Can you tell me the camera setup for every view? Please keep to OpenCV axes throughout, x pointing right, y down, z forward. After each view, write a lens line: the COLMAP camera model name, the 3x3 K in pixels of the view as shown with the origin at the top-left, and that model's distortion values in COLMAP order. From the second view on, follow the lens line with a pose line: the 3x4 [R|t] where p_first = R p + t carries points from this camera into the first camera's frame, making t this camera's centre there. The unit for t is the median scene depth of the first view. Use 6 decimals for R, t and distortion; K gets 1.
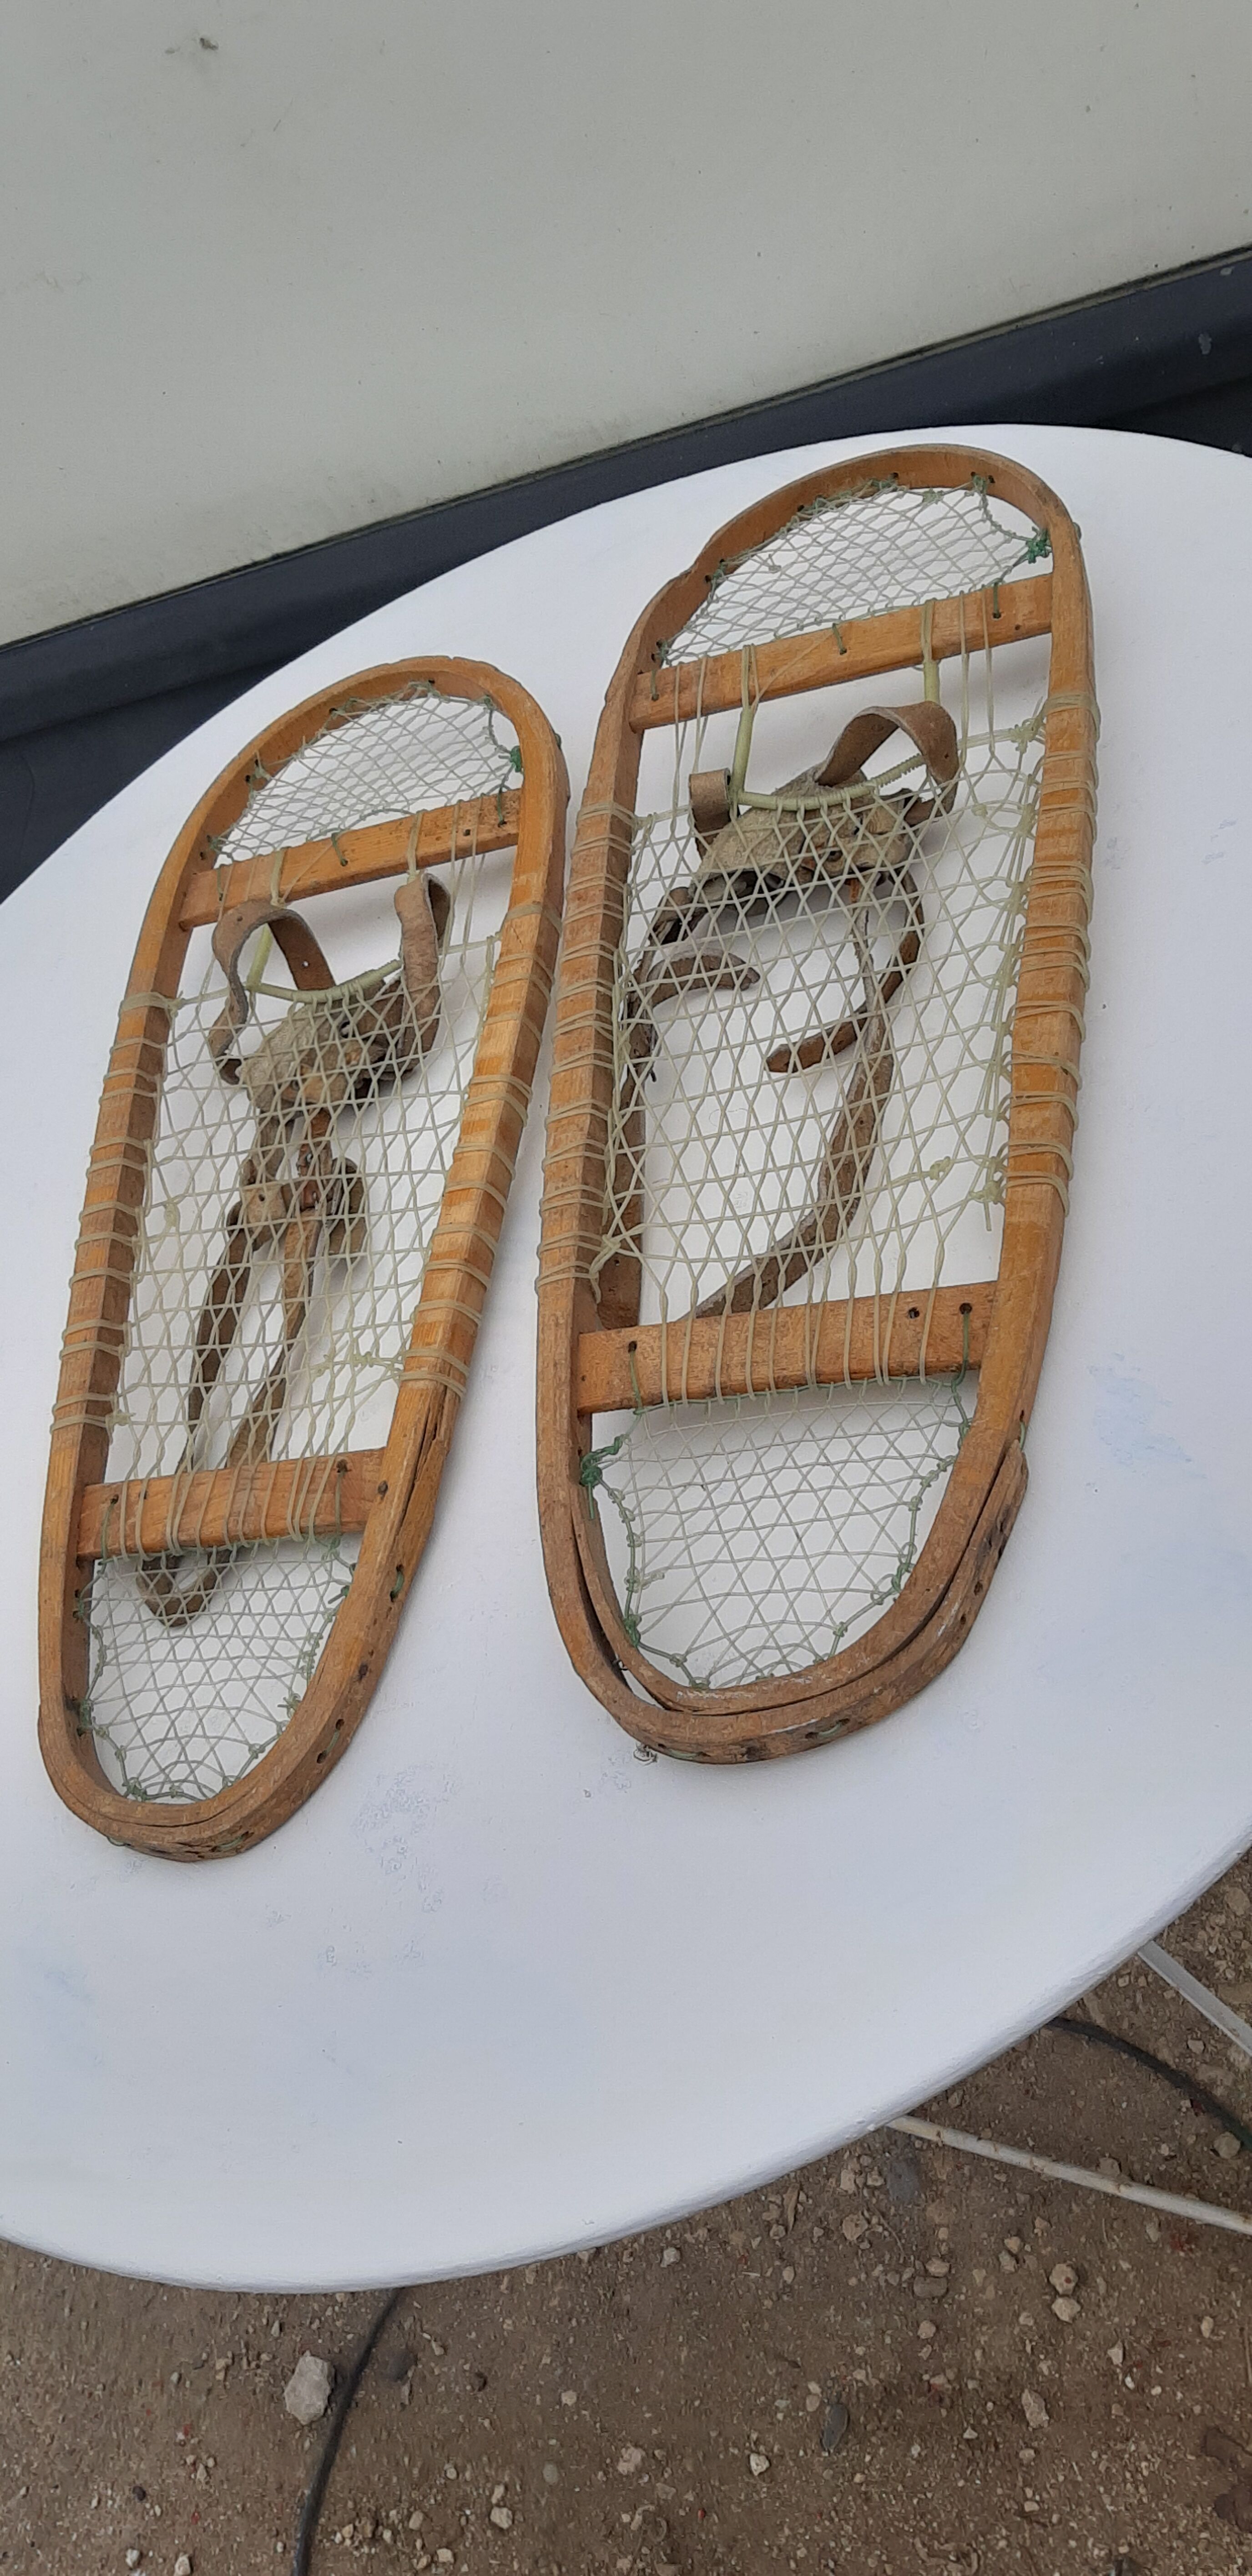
lens RADIAL K [[2056.8, 0, 624.9], [0, 2056.8, 1353.0], [0, 0, 1]] dist [0.092175, -0.187250]
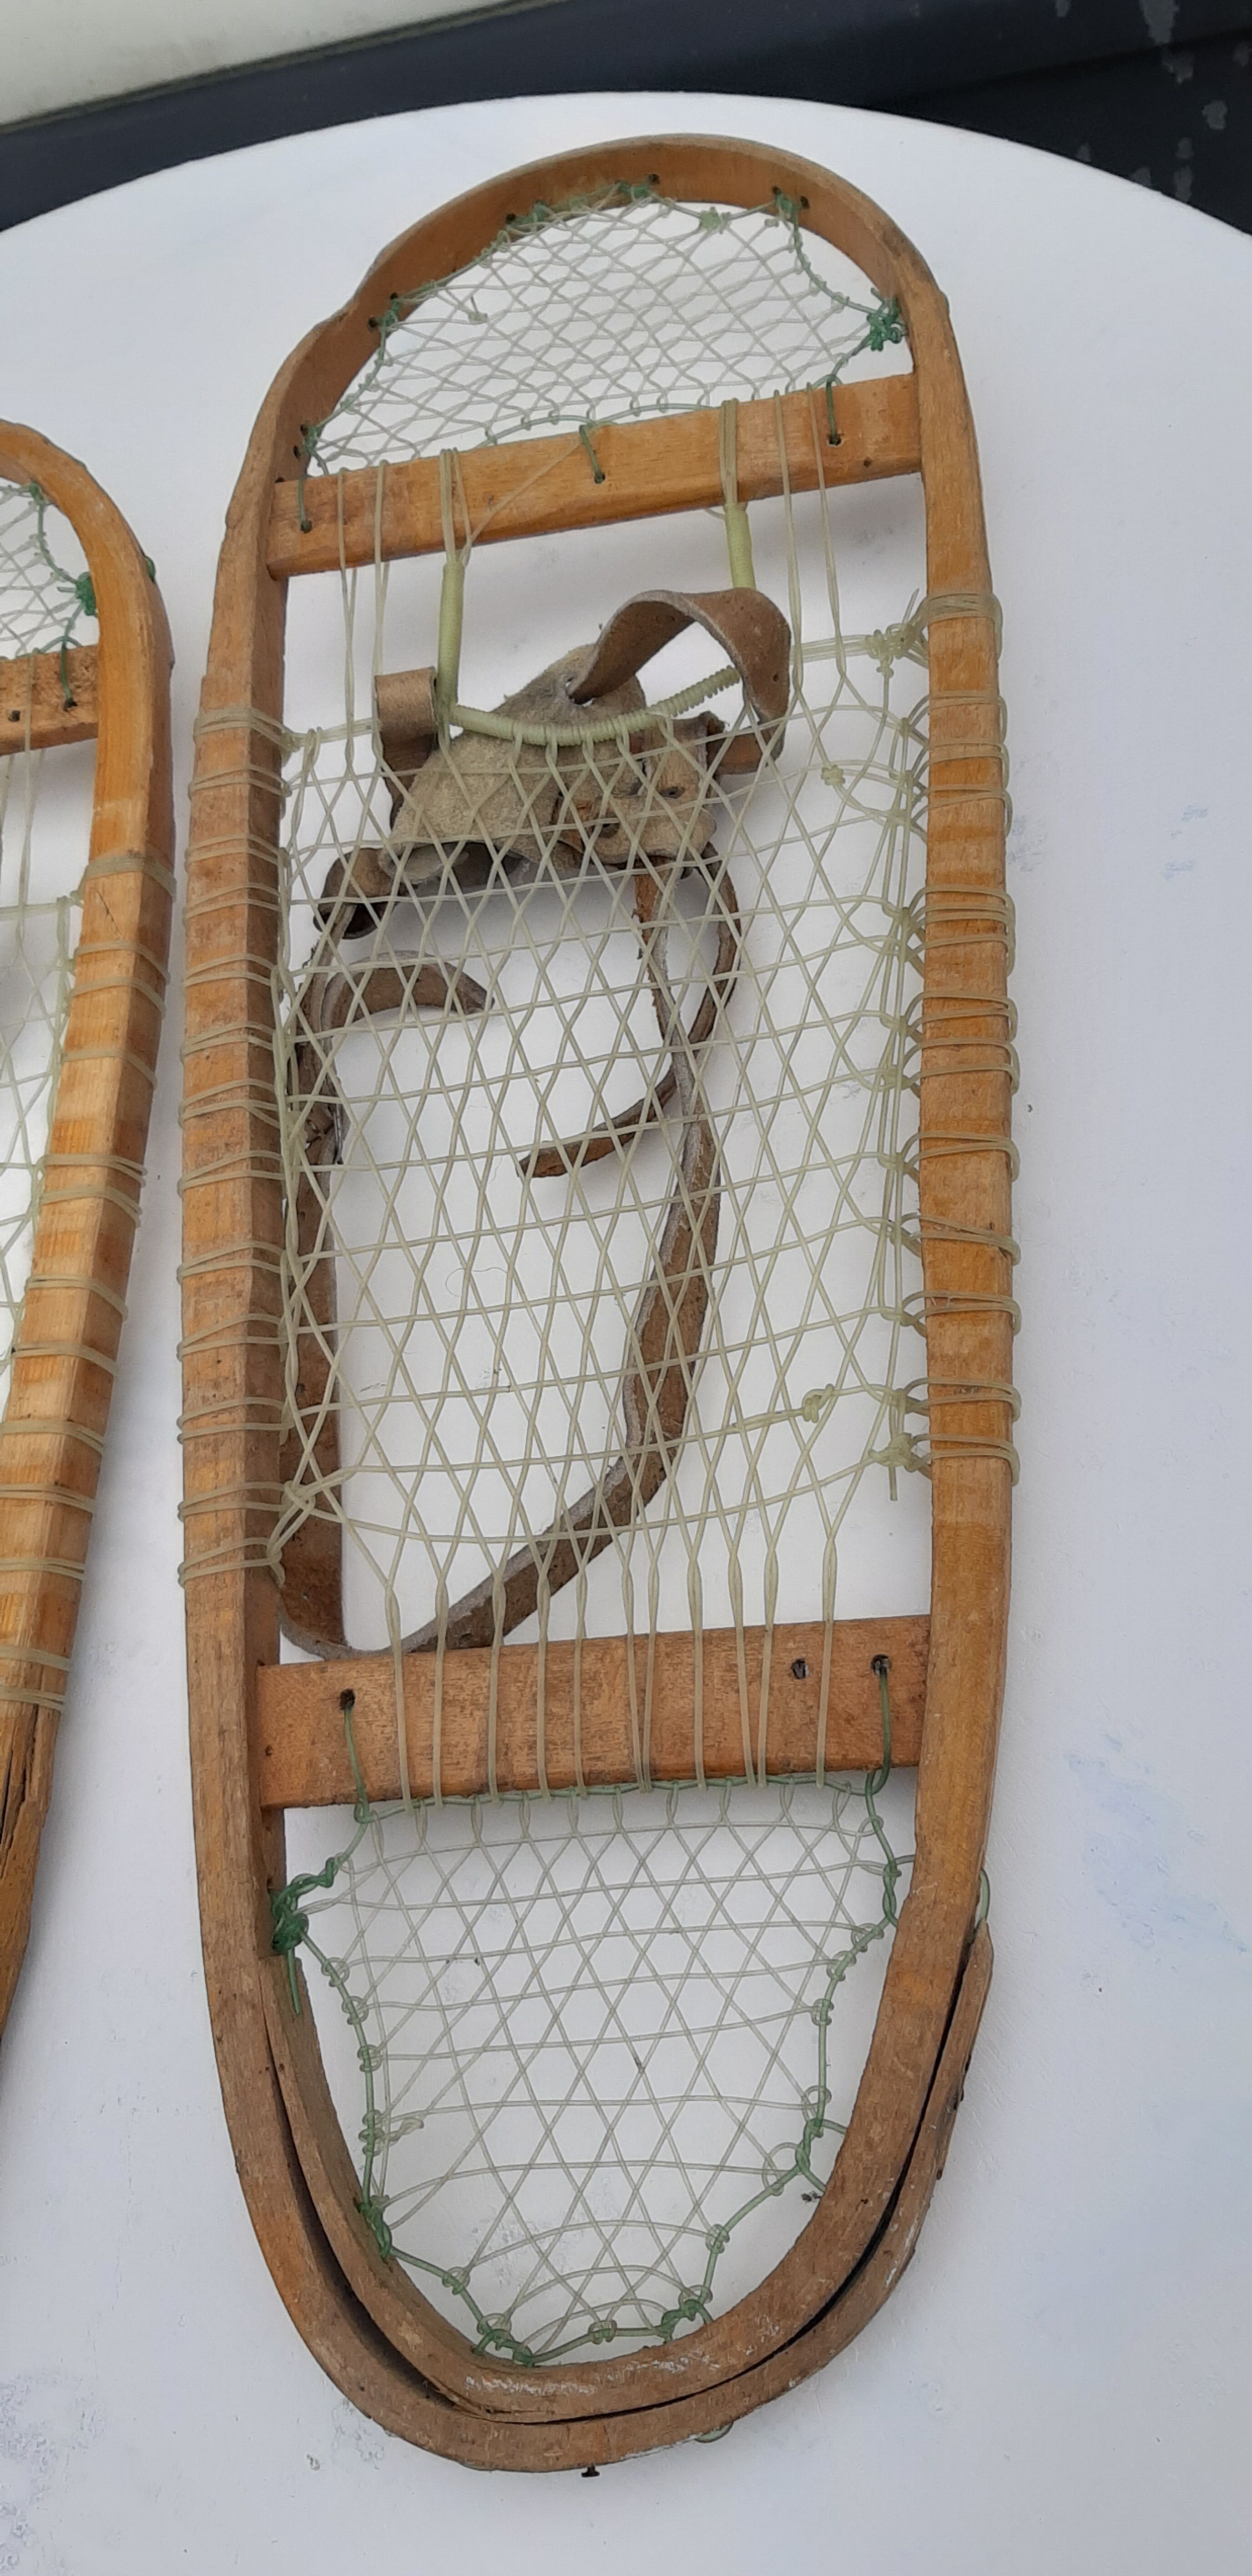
lens RADIAL K [[2056.8, 0, 634.3], [0, 2056.8, 1280.2], [0, 0, 1]] dist [0.092175, -0.187250]
pose [[0.978688, -0.043793, 0.200628, -0.029488], [0.011685, 0.987289, 0.158507, -0.214164], [-0.205020, -0.152784, 0.966759, 0.363831]]
